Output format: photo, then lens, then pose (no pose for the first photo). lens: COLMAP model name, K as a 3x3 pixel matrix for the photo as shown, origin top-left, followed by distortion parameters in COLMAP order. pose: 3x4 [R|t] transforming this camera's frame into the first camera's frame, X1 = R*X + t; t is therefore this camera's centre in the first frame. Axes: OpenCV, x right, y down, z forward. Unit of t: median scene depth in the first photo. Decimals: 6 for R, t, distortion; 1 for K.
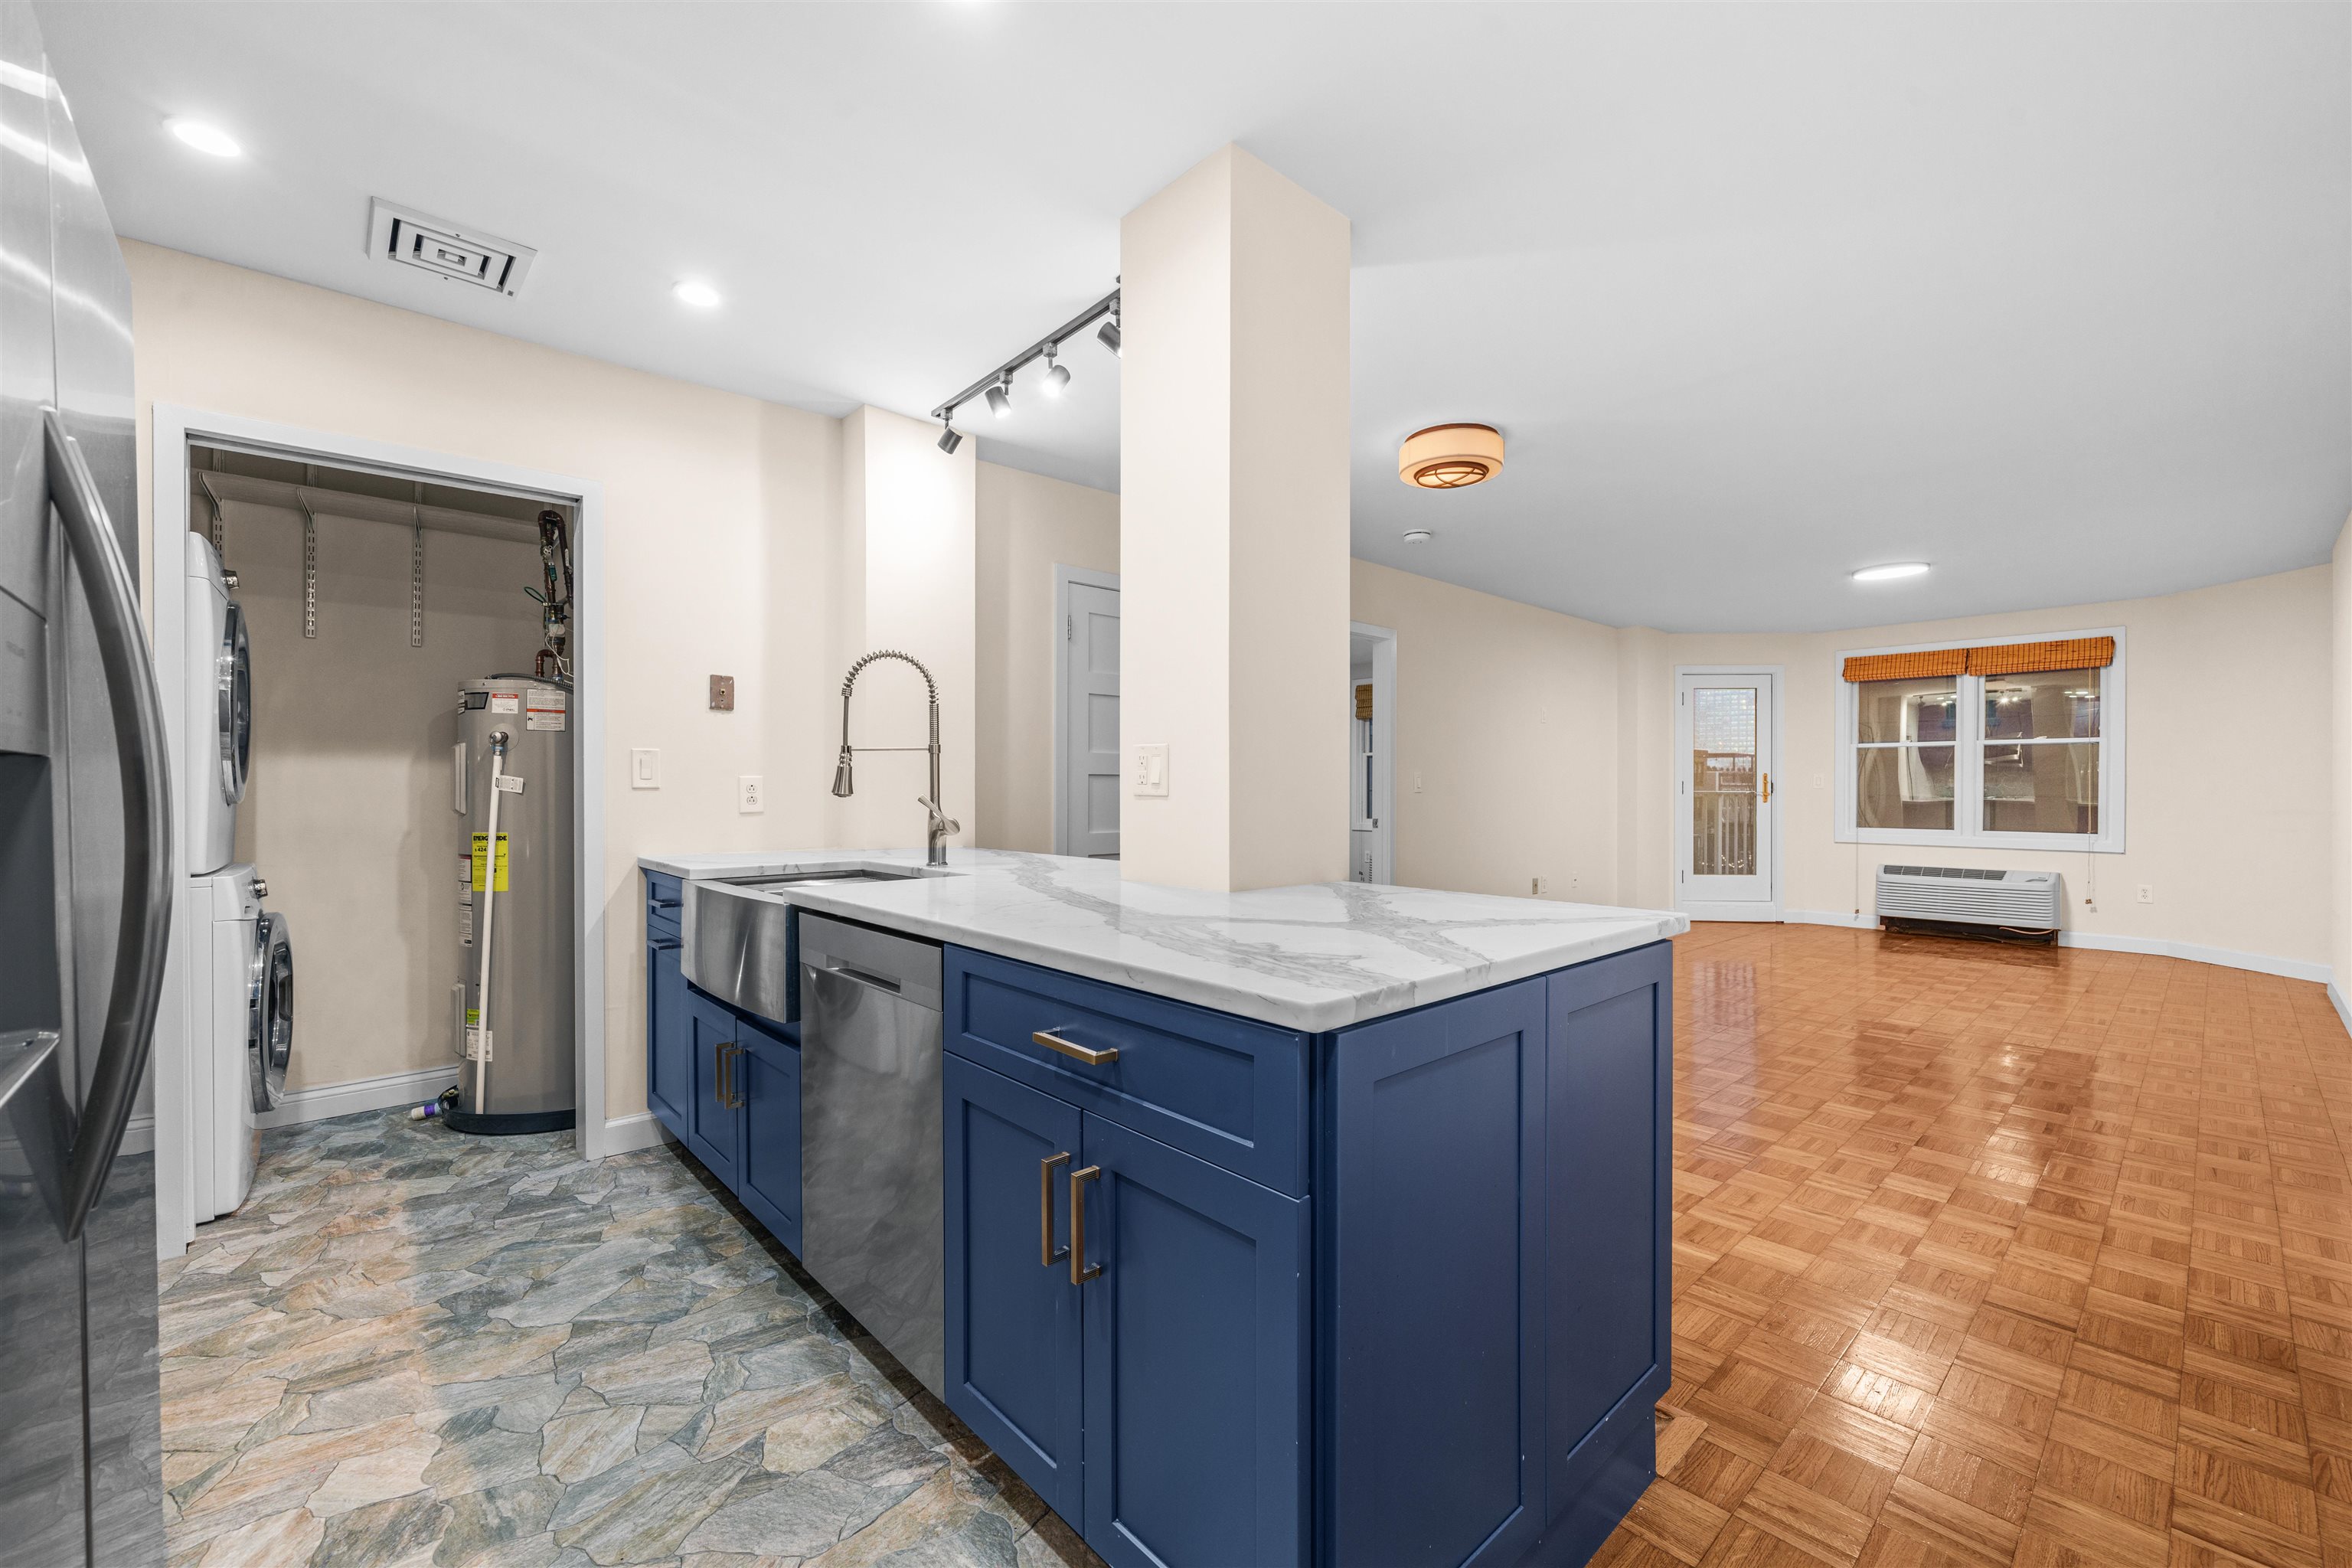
lens RADIAL K [[958.5, 0, 1173.8], [0, 958.5, 791.6], [0, 0, 1]] dist [0.000229, 0.000076]
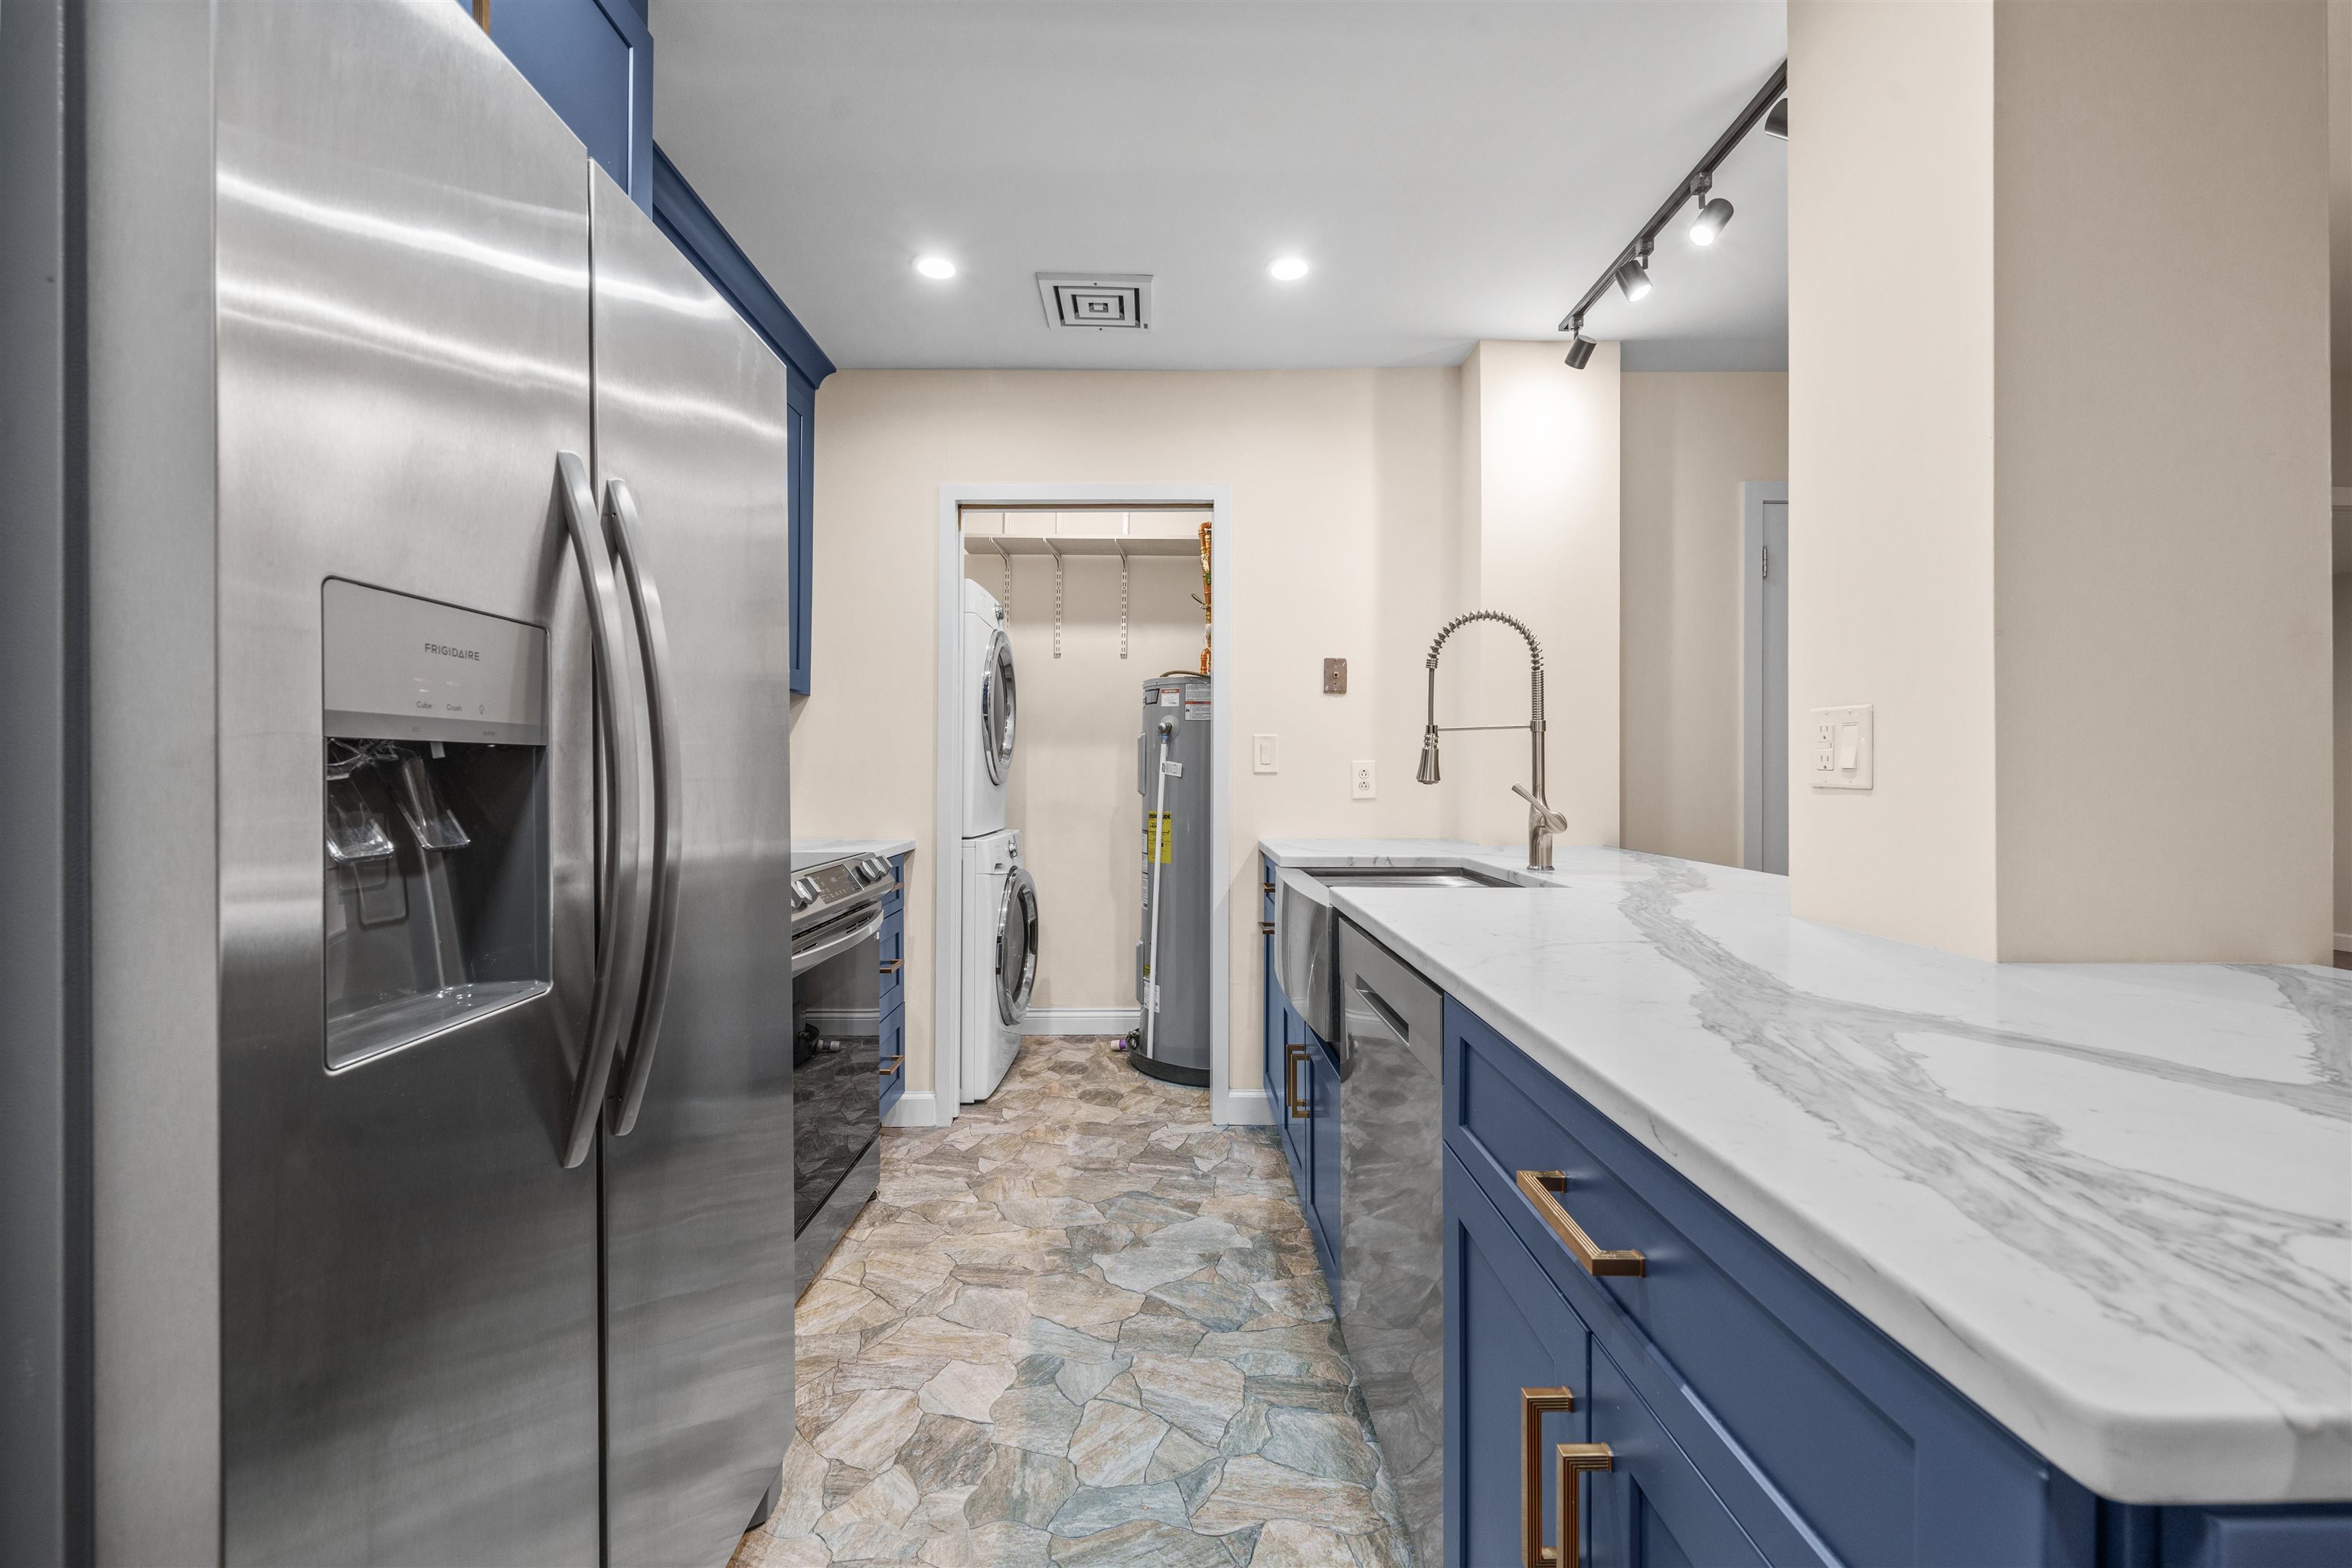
lens RADIAL K [[939.2, 0, 1173.2], [0, 939.2, 764.2], [0, 0, 1]] dist [-0.002273, -0.000296]
pose [[0.749808, -0.002600, -0.661650, 0.048326], [-0.005408, 0.999935, -0.010059, -0.002778], [0.661633, 0.011120, 0.749745, 0.214109]]
